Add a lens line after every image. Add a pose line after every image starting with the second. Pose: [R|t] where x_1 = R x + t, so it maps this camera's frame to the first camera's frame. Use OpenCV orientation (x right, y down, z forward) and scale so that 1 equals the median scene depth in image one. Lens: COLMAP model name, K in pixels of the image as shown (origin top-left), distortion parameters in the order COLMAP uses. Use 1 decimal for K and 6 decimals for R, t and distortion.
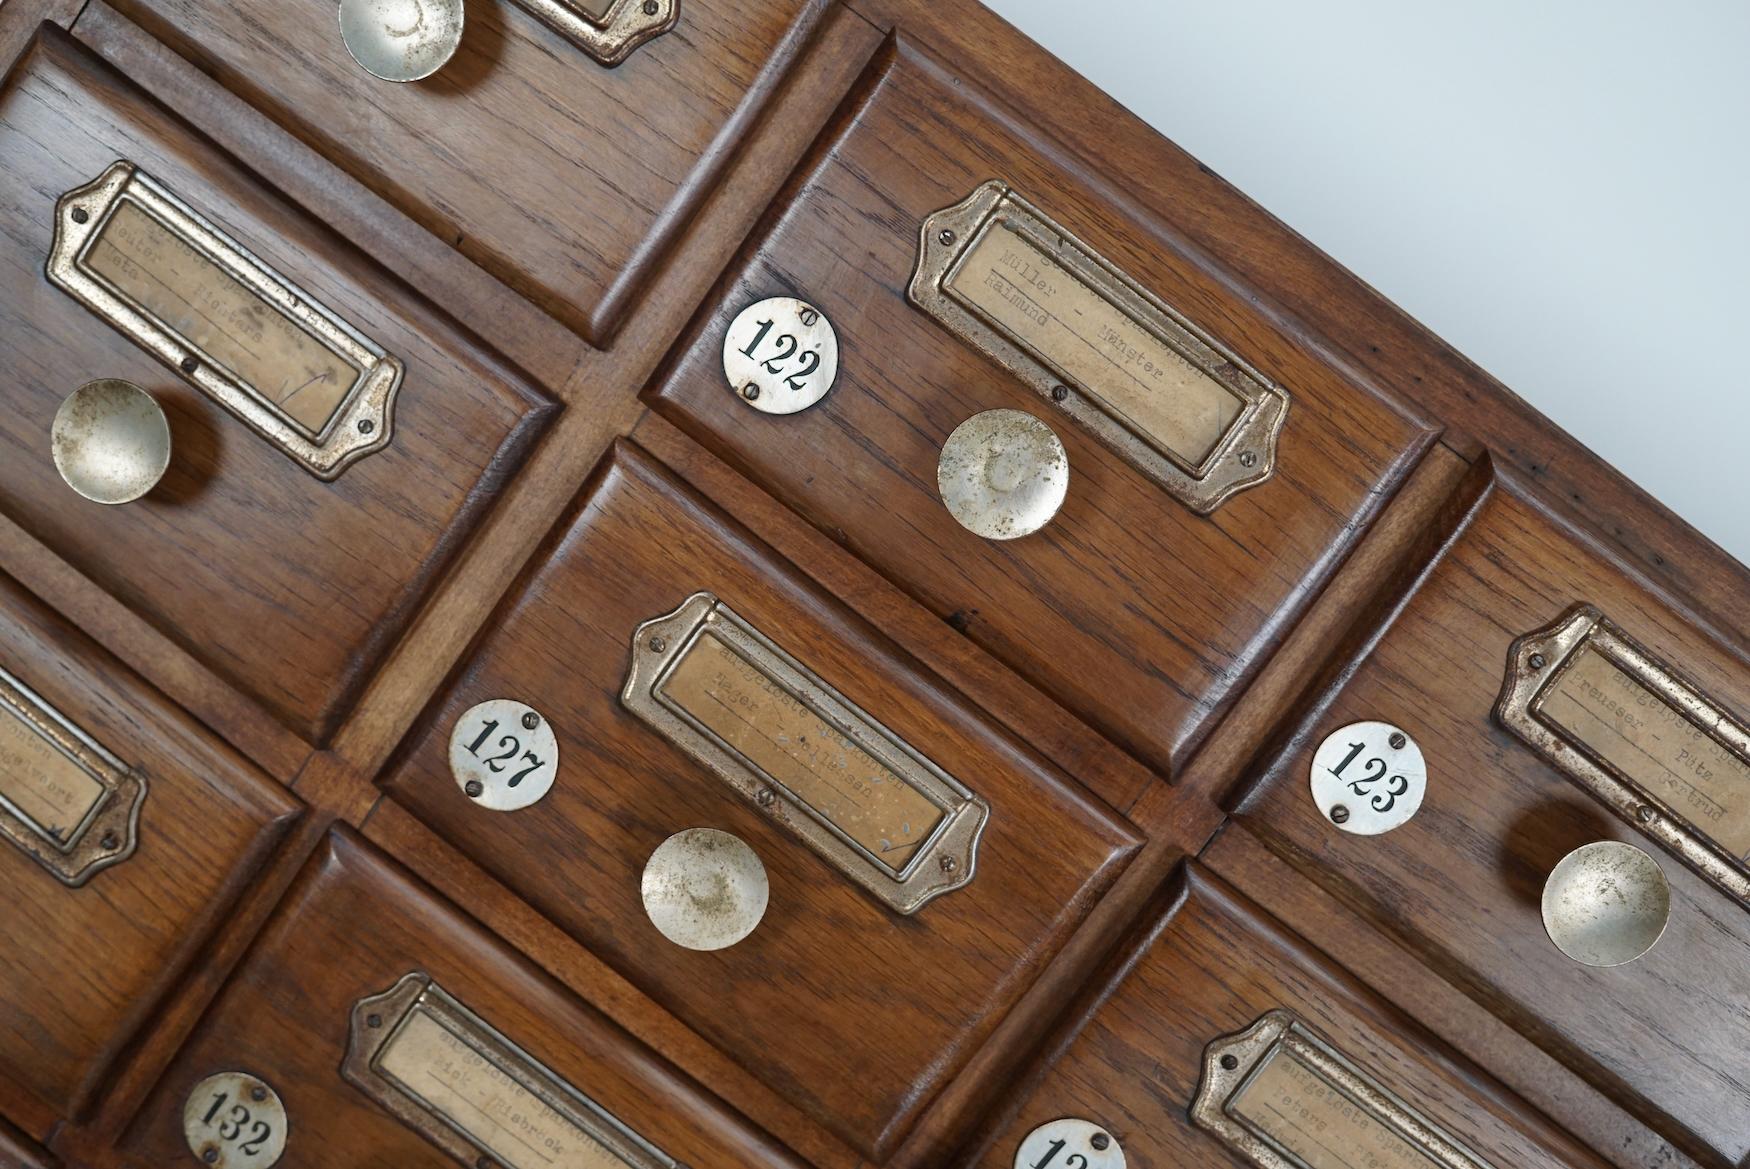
lens RADIAL K [[2254.7, 0, 876.2], [0, 2254.7, 587.8], [0, 0, 1]] dist [-0.096877, 0.000000]
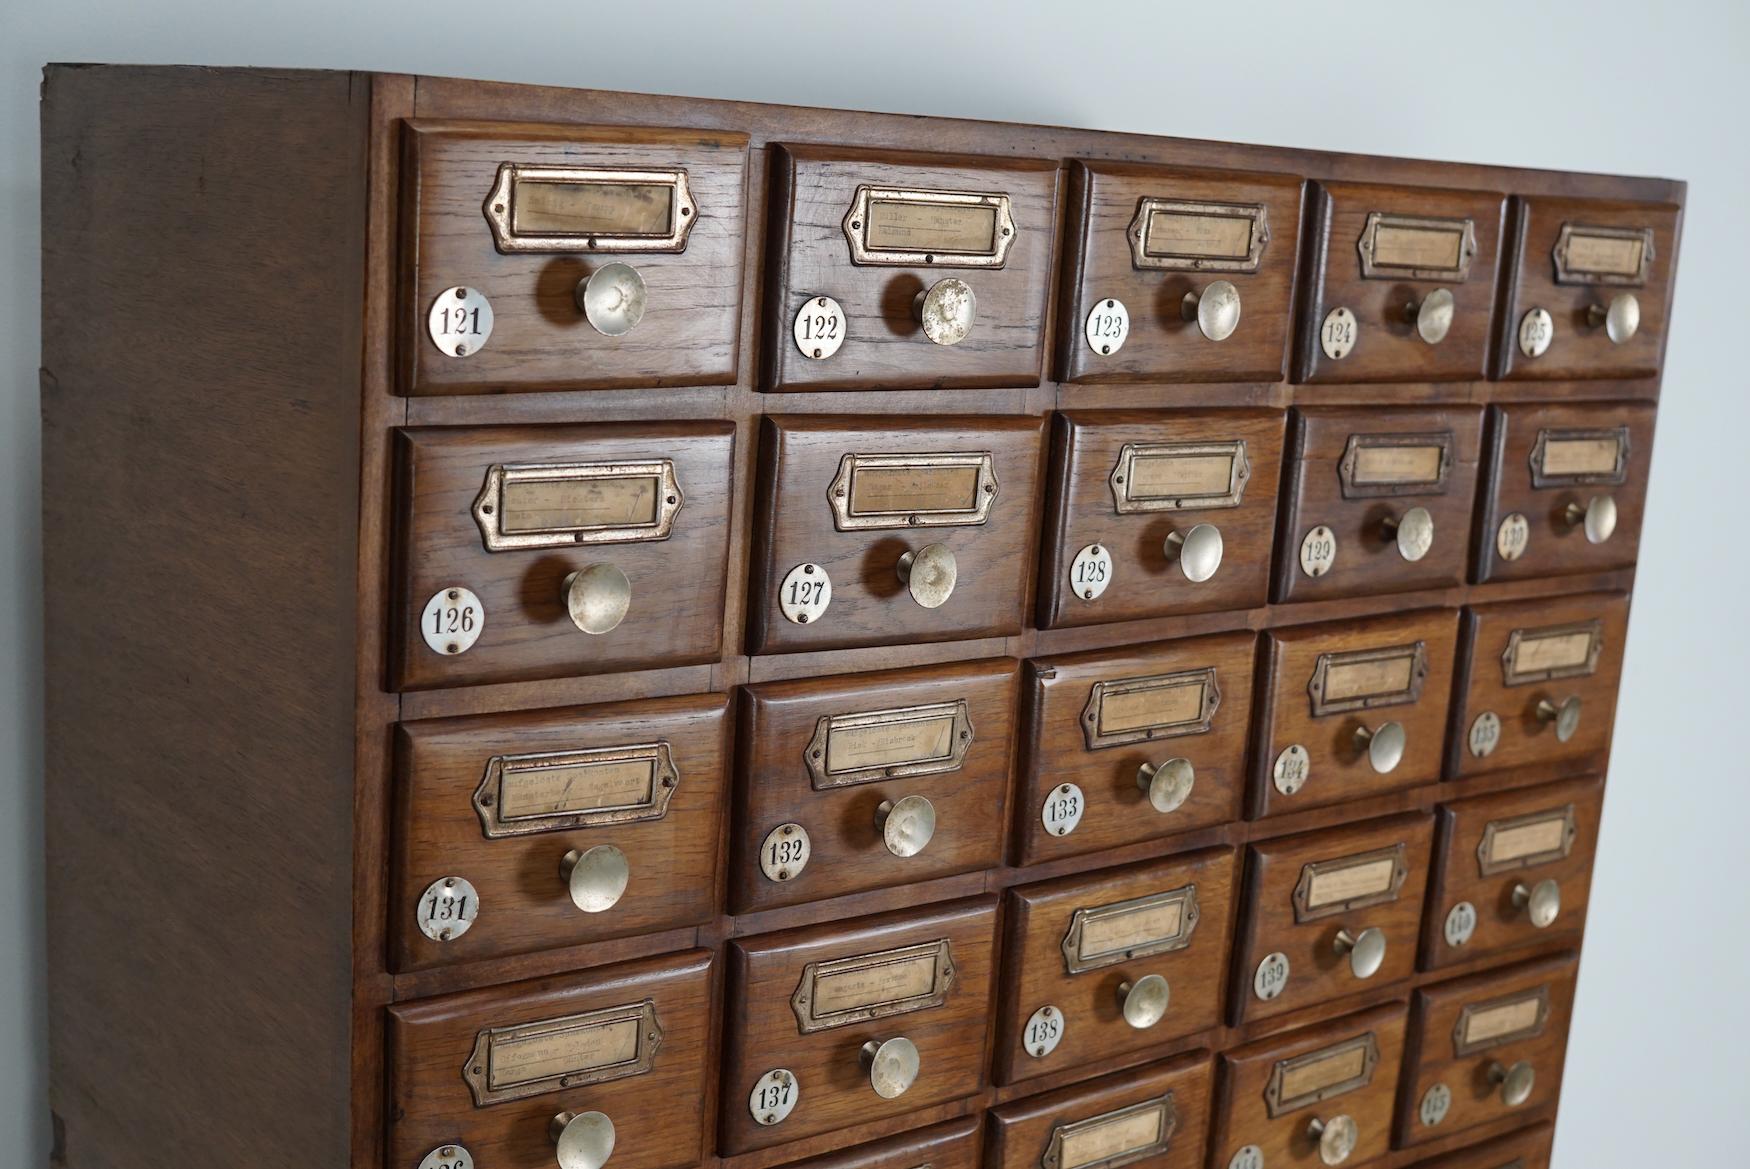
lens RADIAL K [[2254.7, 0, 864.1], [0, 2254.7, 579.0], [0, 0, 1]] dist [-0.096877, 0.000000]
pose [[0.632546, -0.638609, 0.438252, -0.948418], [0.482009, 0.767483, 0.422654, -0.699819], [-0.606262, -0.056107, 0.793284, -0.493519]]
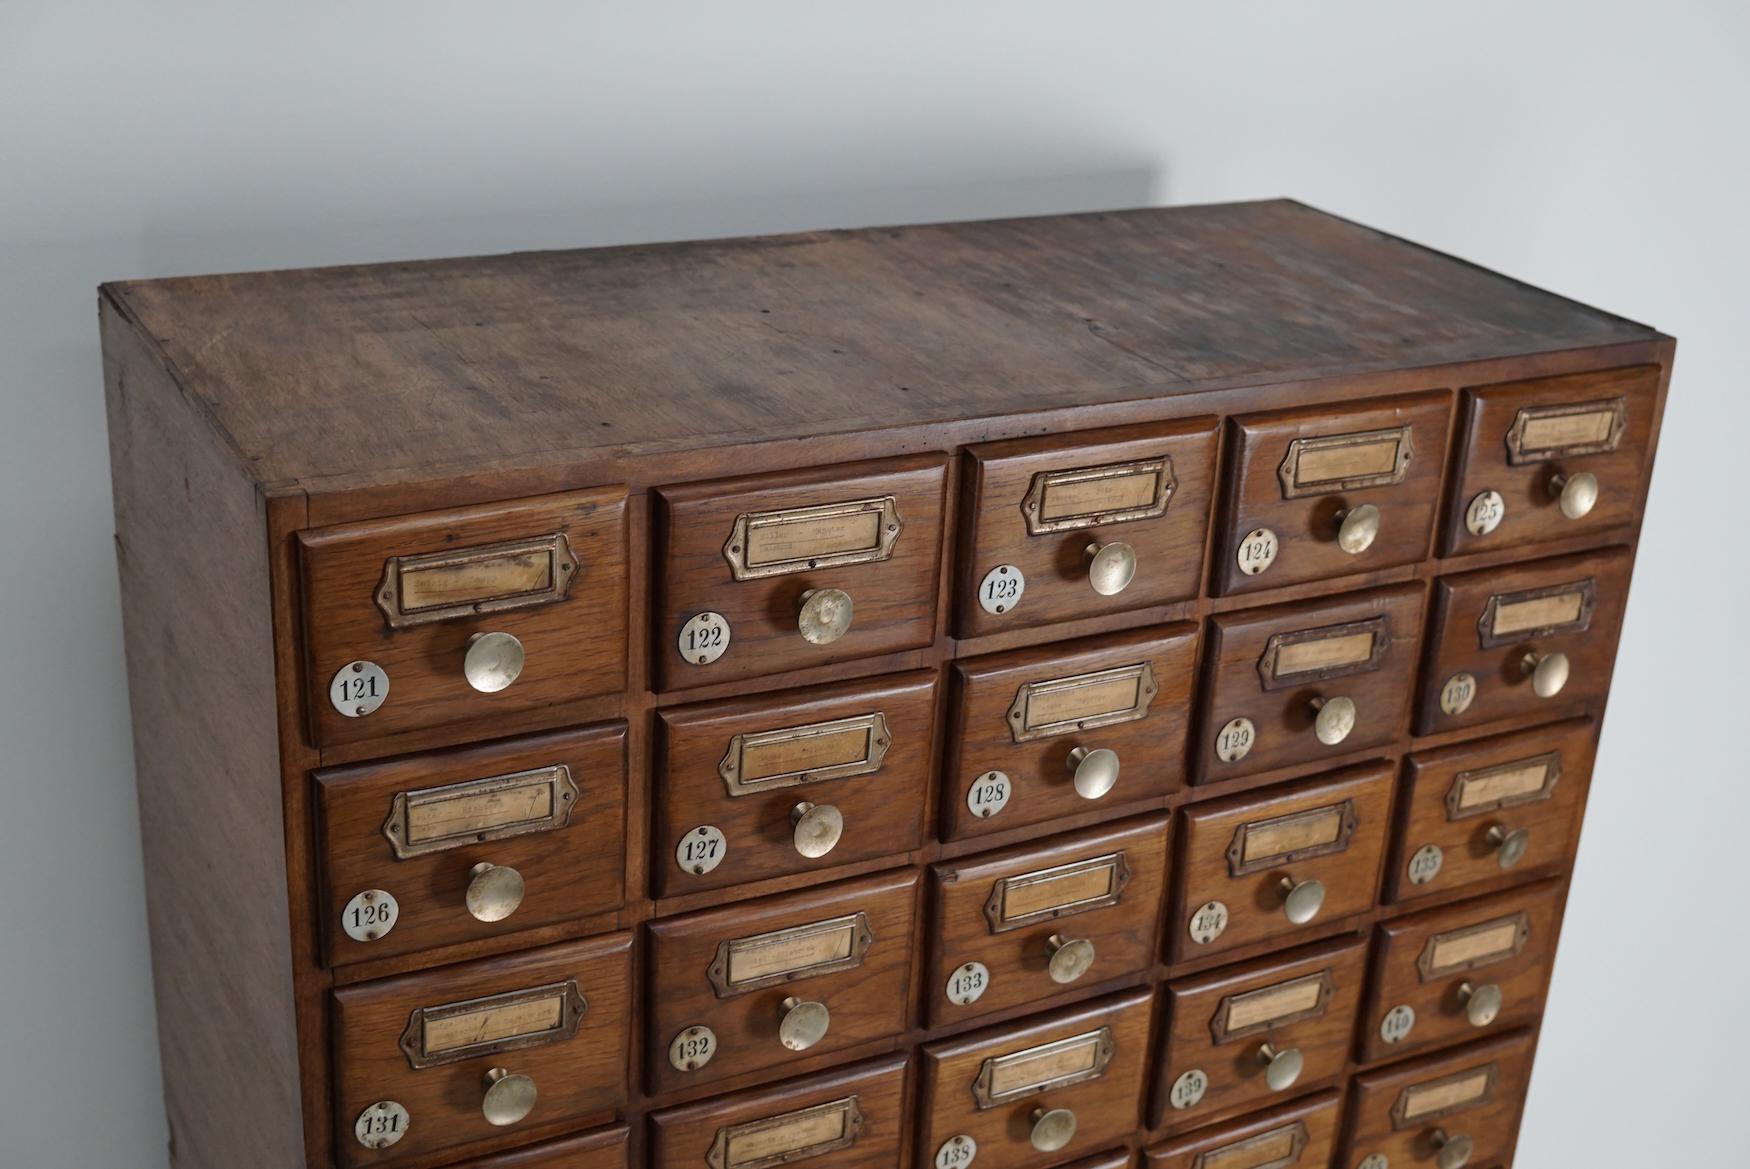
lens RADIAL K [[2254.7, 0, 860.4], [0, 2254.7, 586.5], [0, 0, 1]] dist [-0.096877, 0.000000]
pose [[0.703406, -0.678052, 0.213227, -0.348873], [0.531064, 0.700732, 0.476389, -1.042026], [-0.472431, -0.221858, 0.852988, -0.829532]]
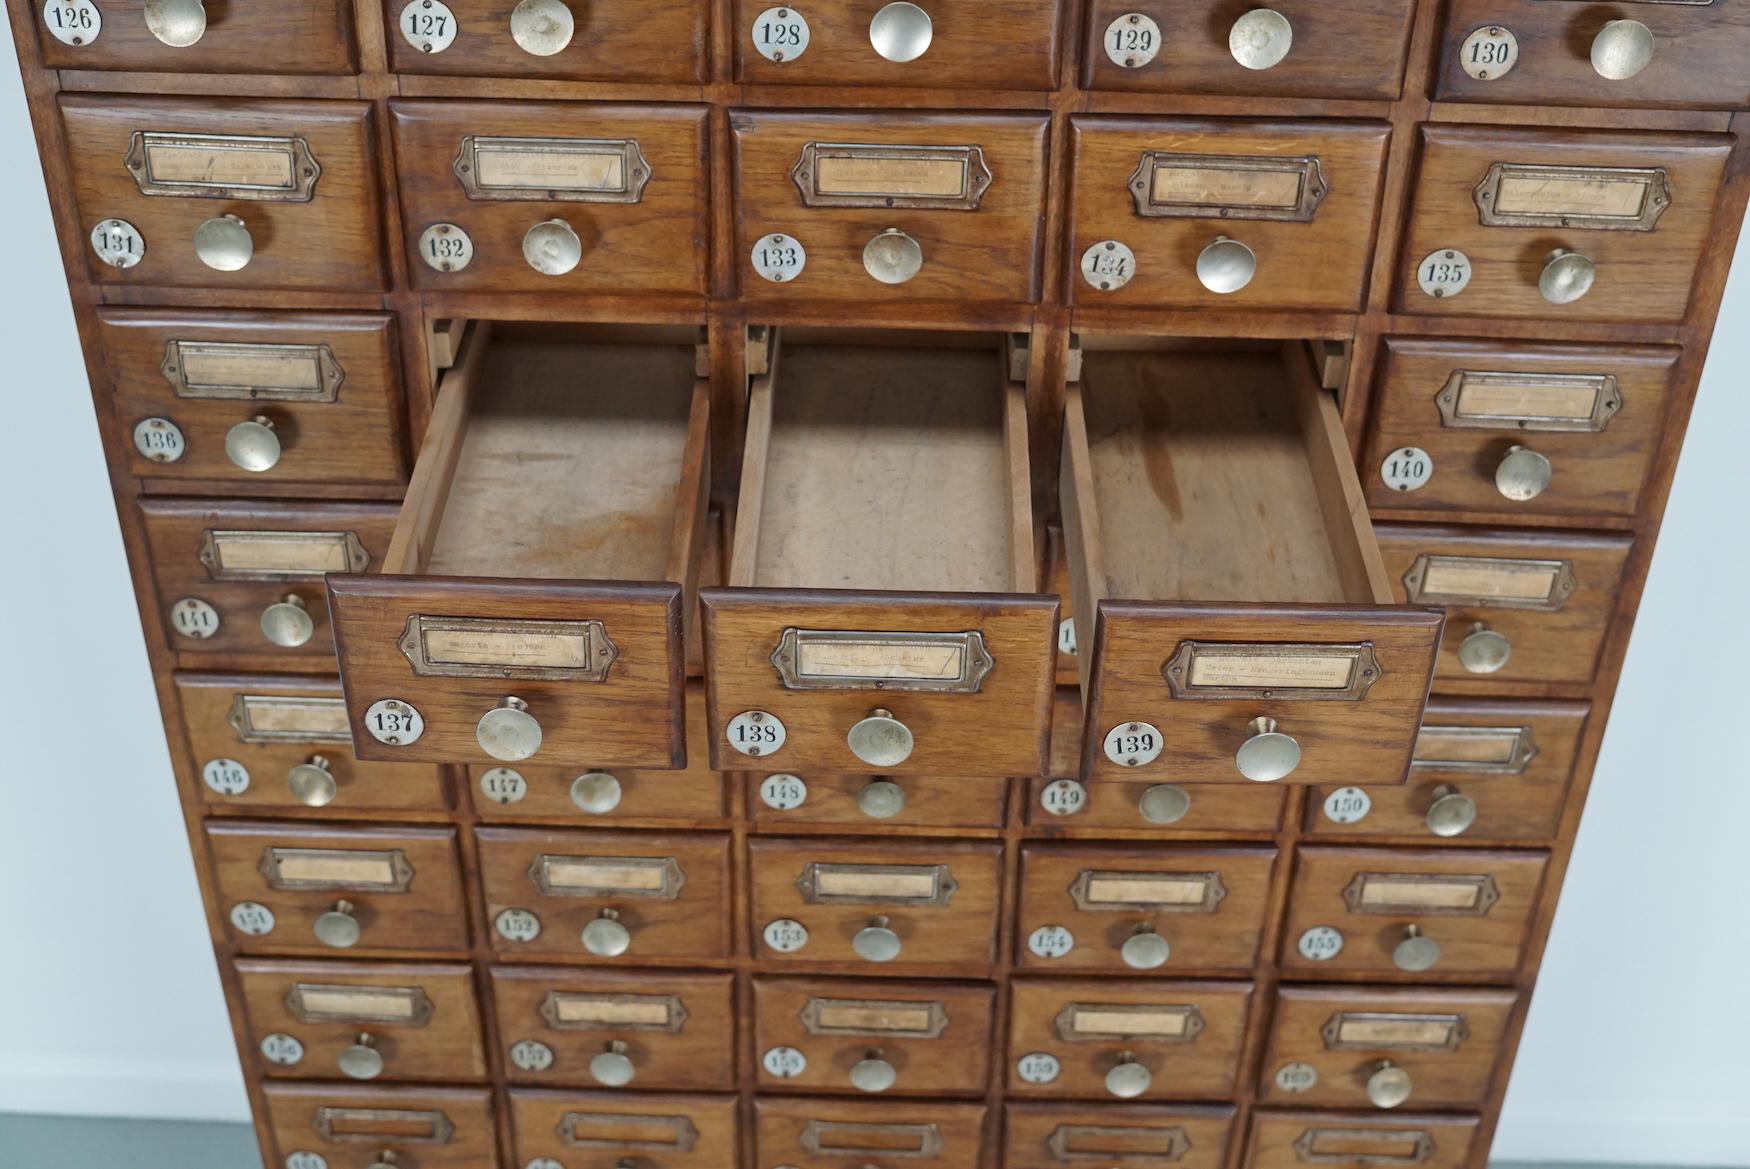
lens RADIAL K [[2254.7, 0, 857.0], [0, 2254.7, 598.4], [0, 0, 1]] dist [-0.096877, 0.000000]
pose [[0.817666, -0.499893, -0.285536, 0.463323], [0.575289, 0.728090, 0.372730, -0.075936], [0.021570, -0.469034, 0.882917, -0.991834]]
